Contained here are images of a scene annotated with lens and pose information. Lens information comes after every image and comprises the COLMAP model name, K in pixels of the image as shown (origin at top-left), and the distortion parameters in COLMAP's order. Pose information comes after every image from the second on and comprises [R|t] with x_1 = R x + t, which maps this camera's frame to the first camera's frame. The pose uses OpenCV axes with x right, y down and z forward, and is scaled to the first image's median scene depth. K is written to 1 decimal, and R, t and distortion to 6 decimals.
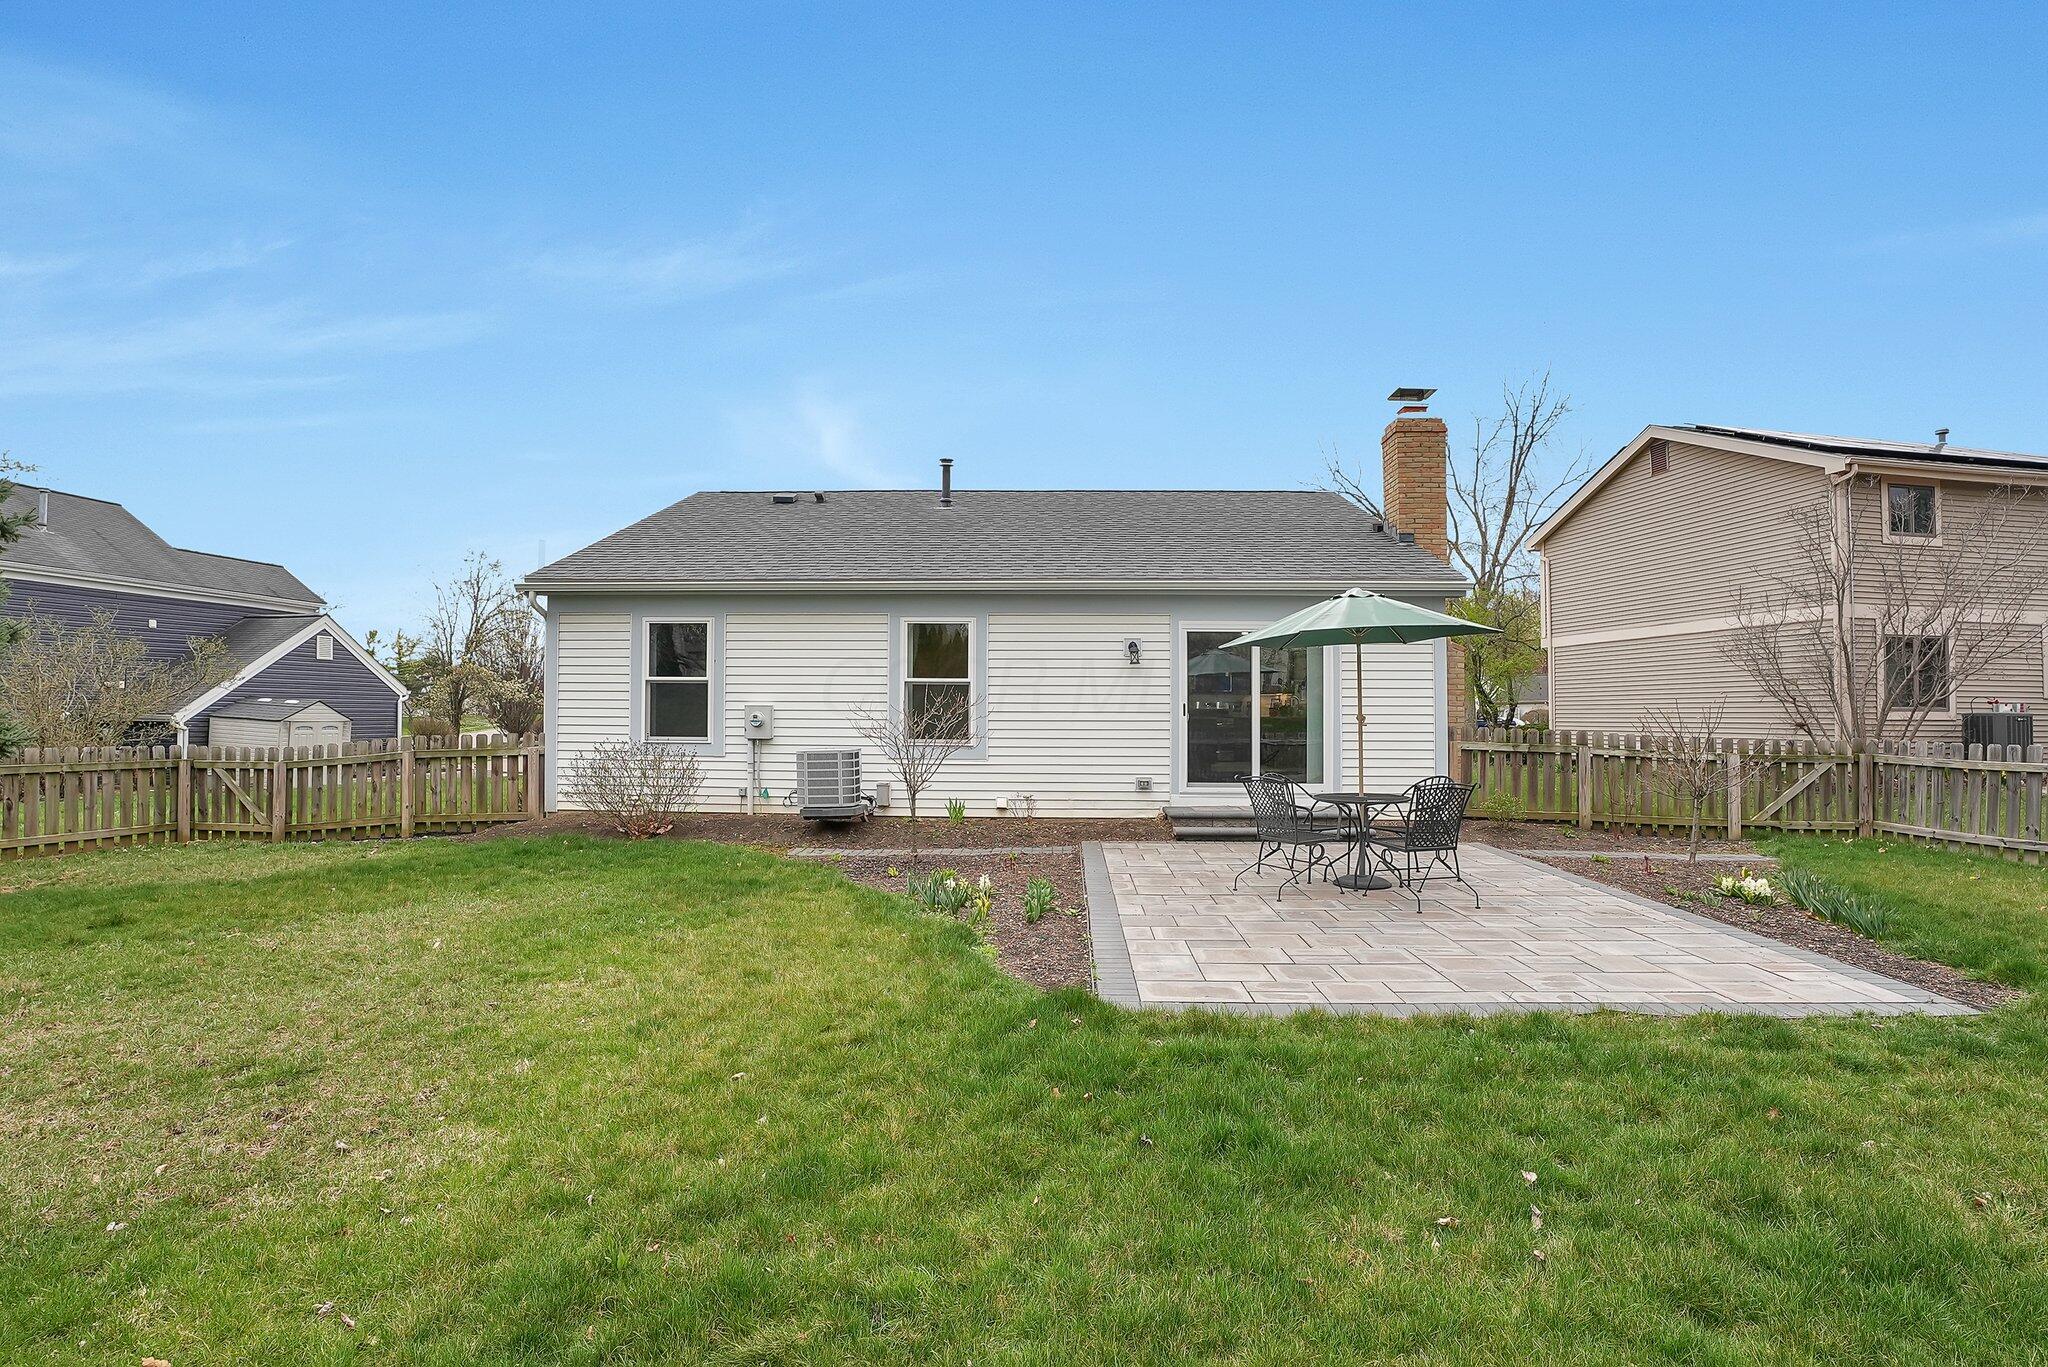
lens RADIAL K [[895.3, 0, 1024.0], [0, 895.3, 683.5], [0, 0, 1]] dist [-0.025956, 0.000358]
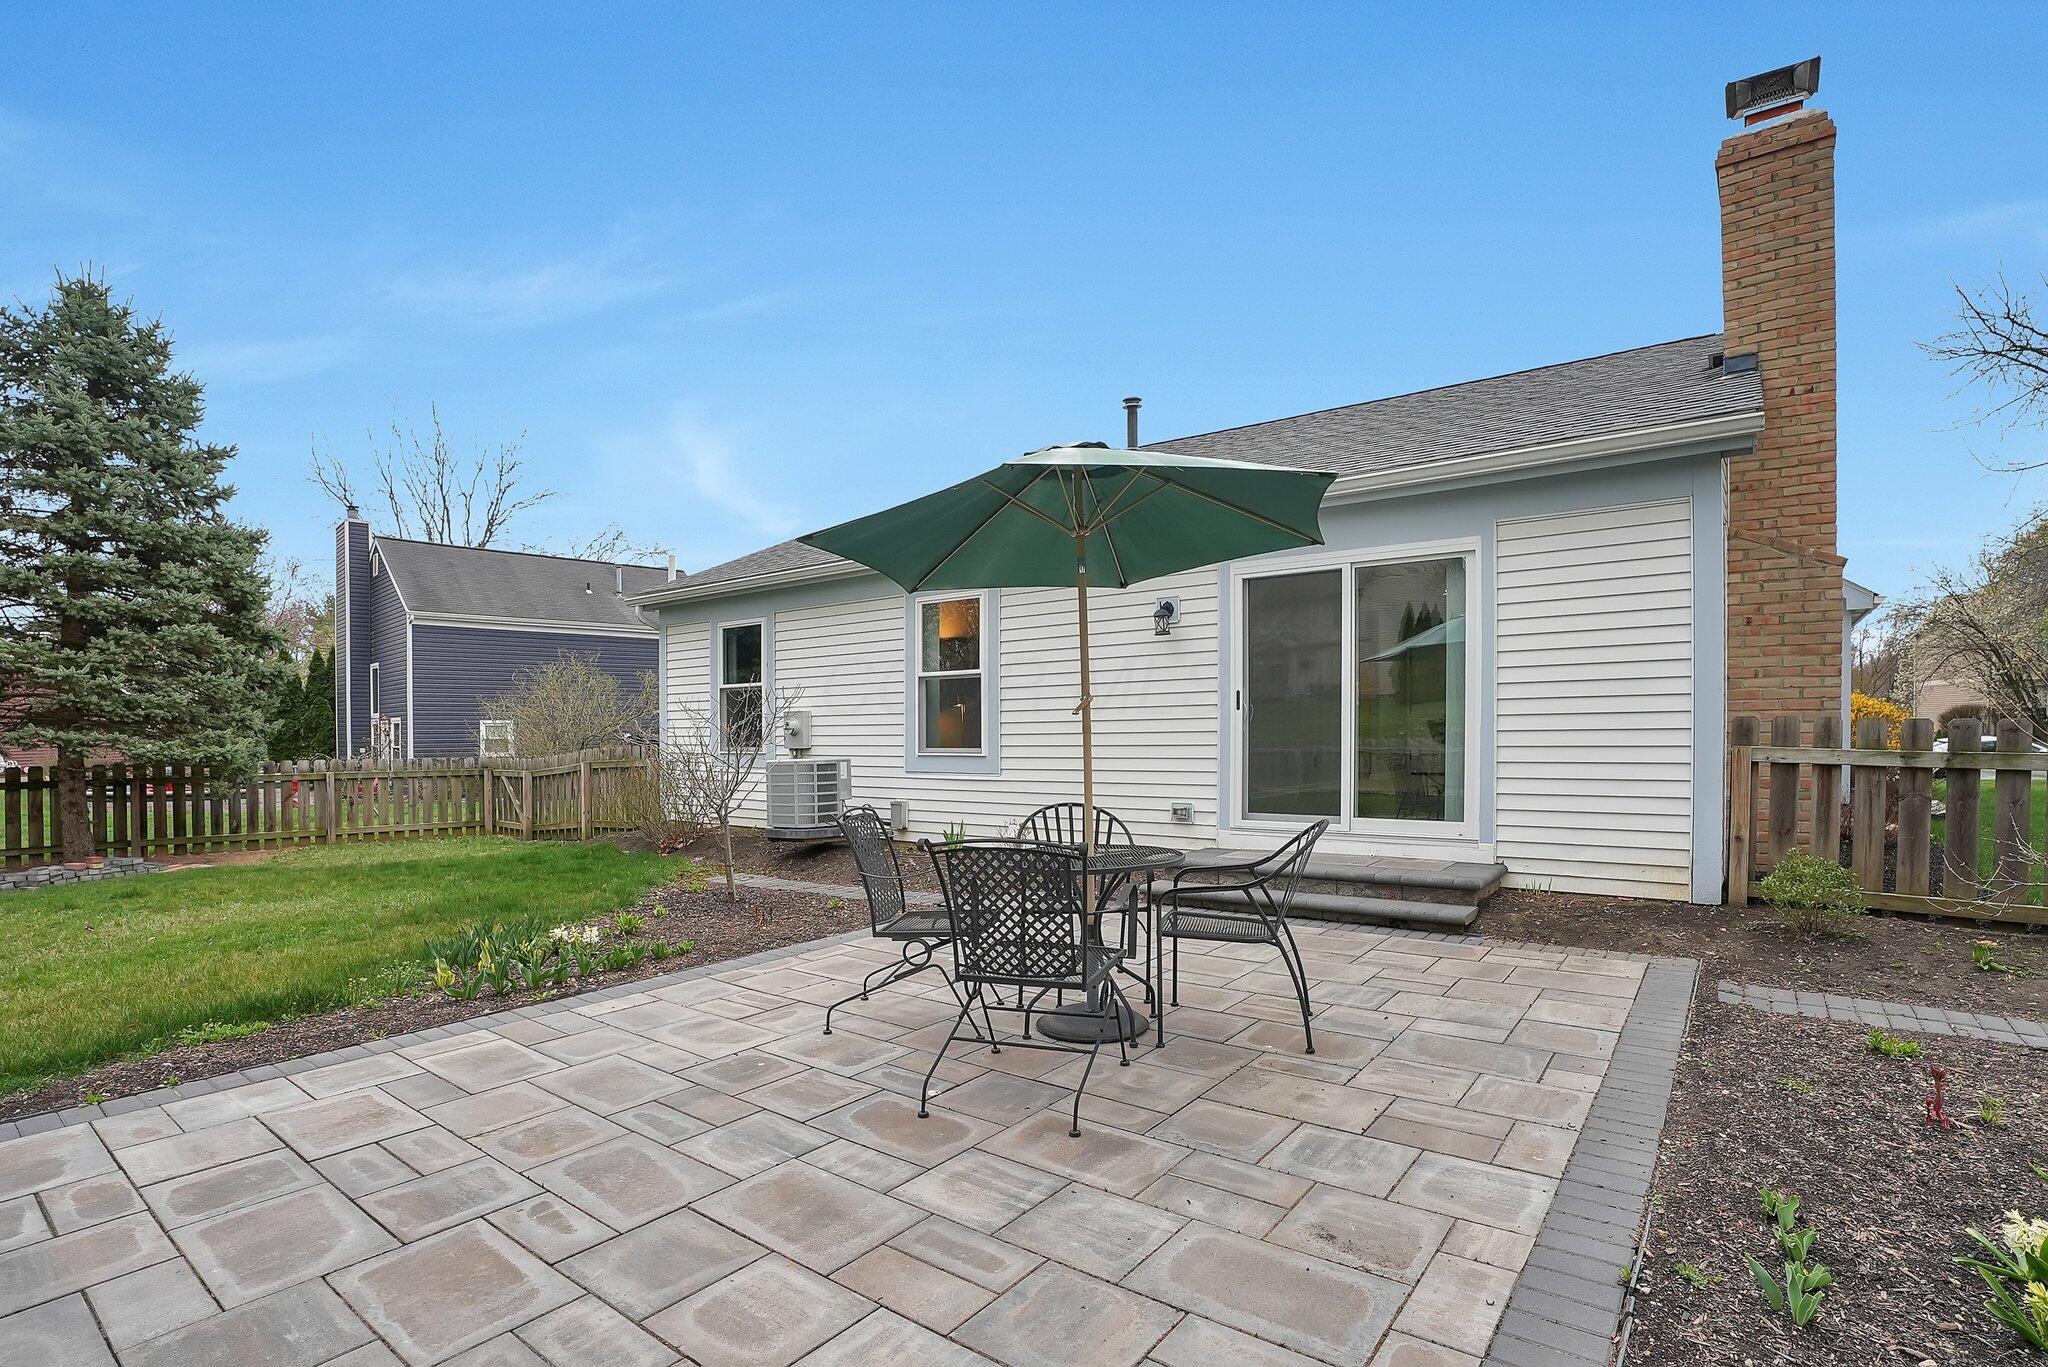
lens RADIAL K [[965.5, 0, 1024.0], [0, 965.5, 683.5], [0, 0, 1]] dist [-0.012248, -0.000421]
pose [[0.823189, -0.042578, -0.566169, 0.446410], [0.037445, 0.999084, -0.020690, 0.025970], [0.566532, -0.004168, 0.824029, 0.335369]]
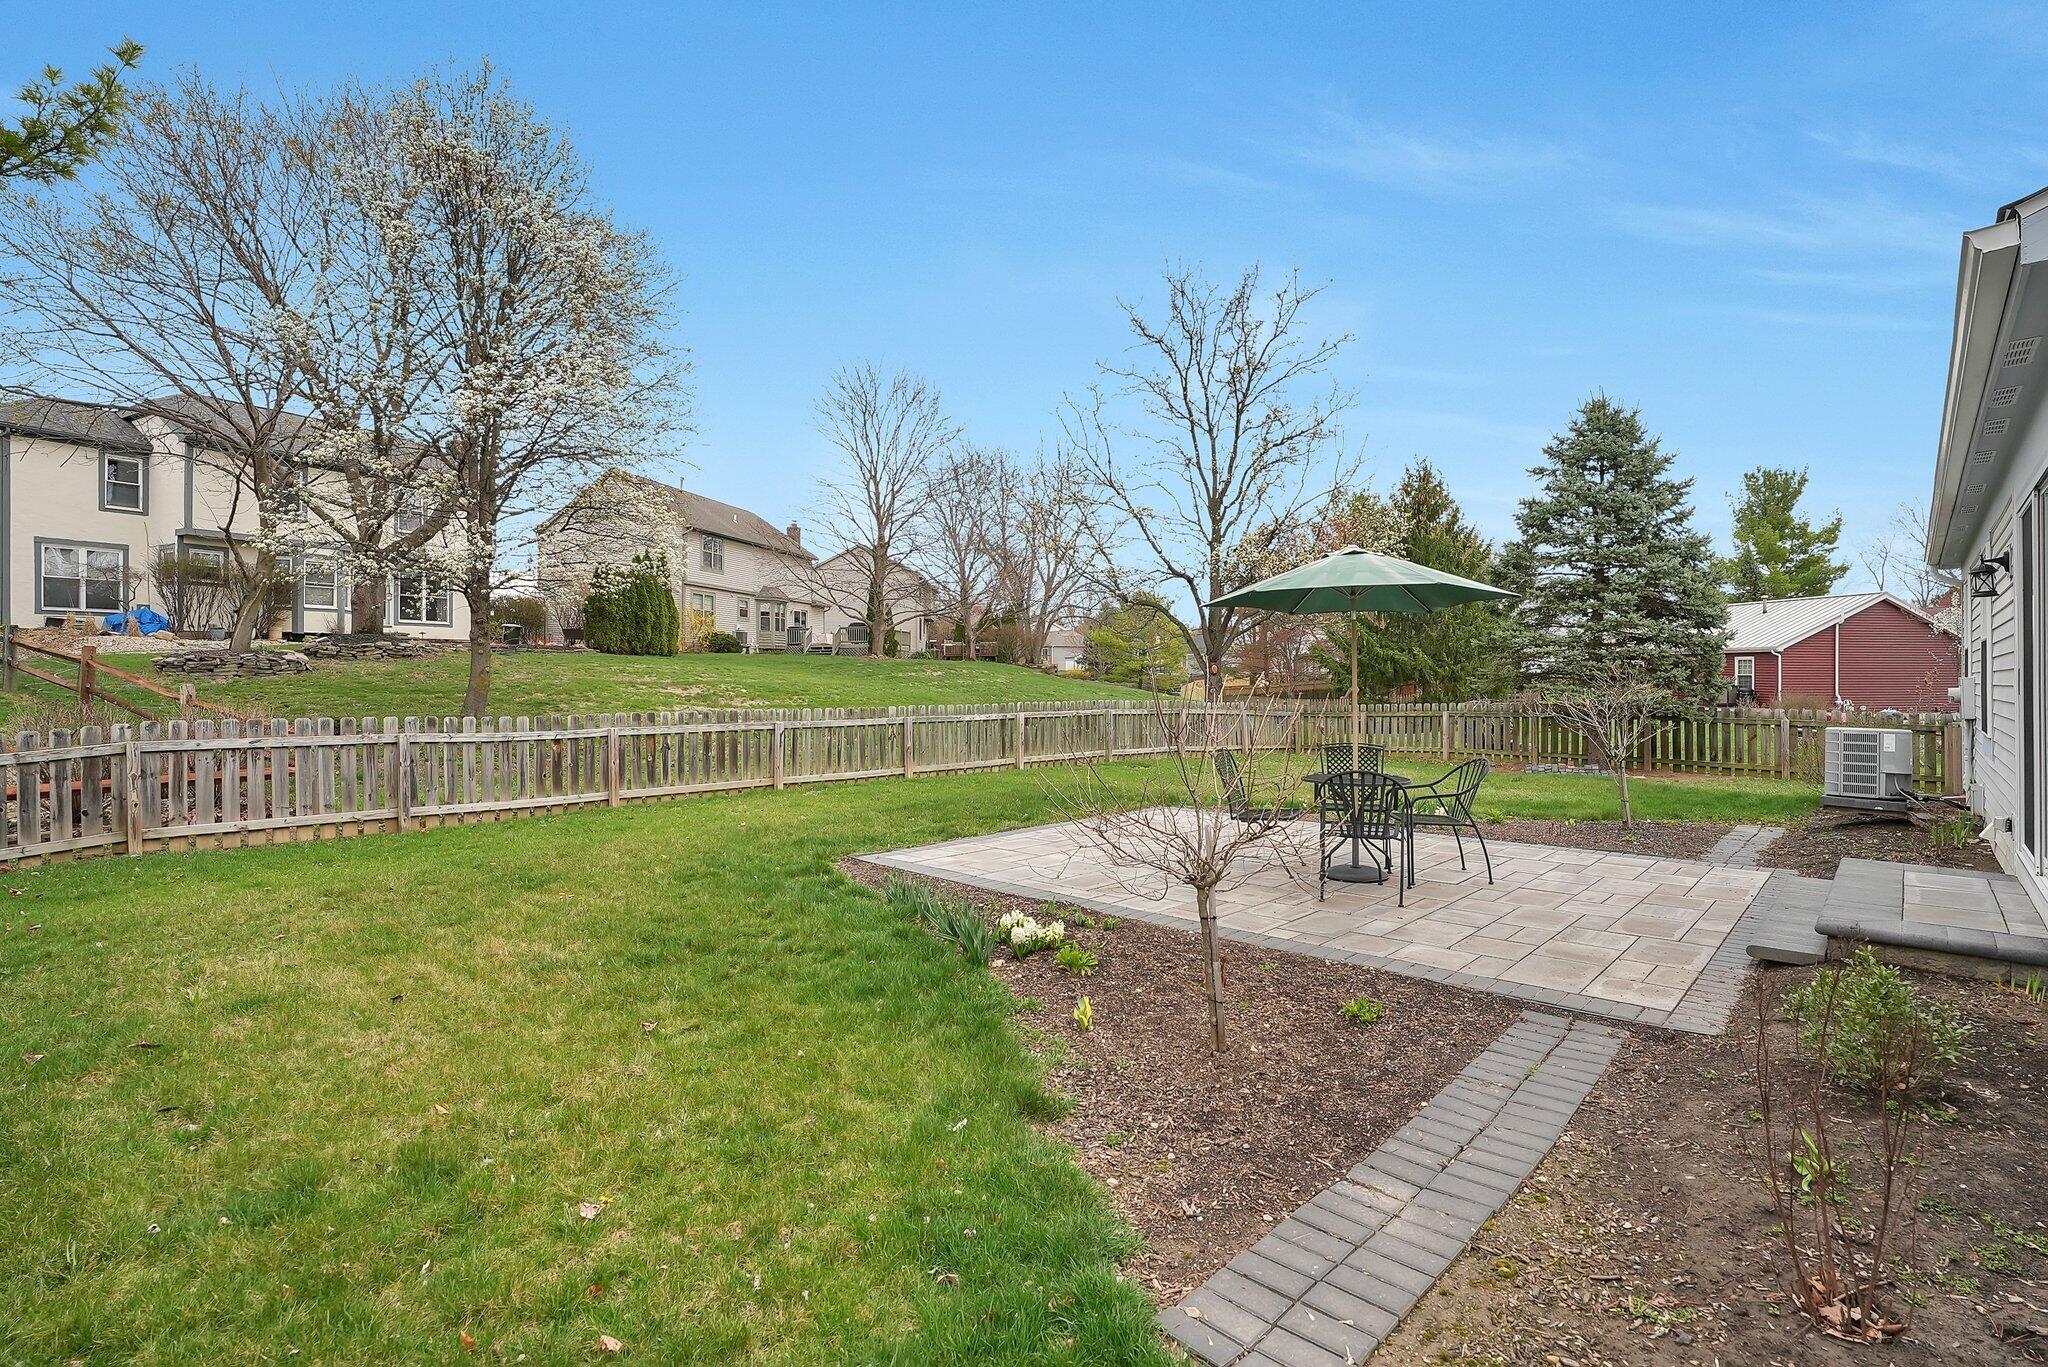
lens RADIAL K [[895.3, 0, 1024.0], [0, 895.3, 683.5], [0, 0, 1]] dist [-0.025956, 0.000358]
pose [[-0.668820, -0.005096, -0.743407, 0.834893], [0.018599, 0.999549, -0.023585, 0.034184], [0.743192, -0.029601, -0.668424, 0.893523]]
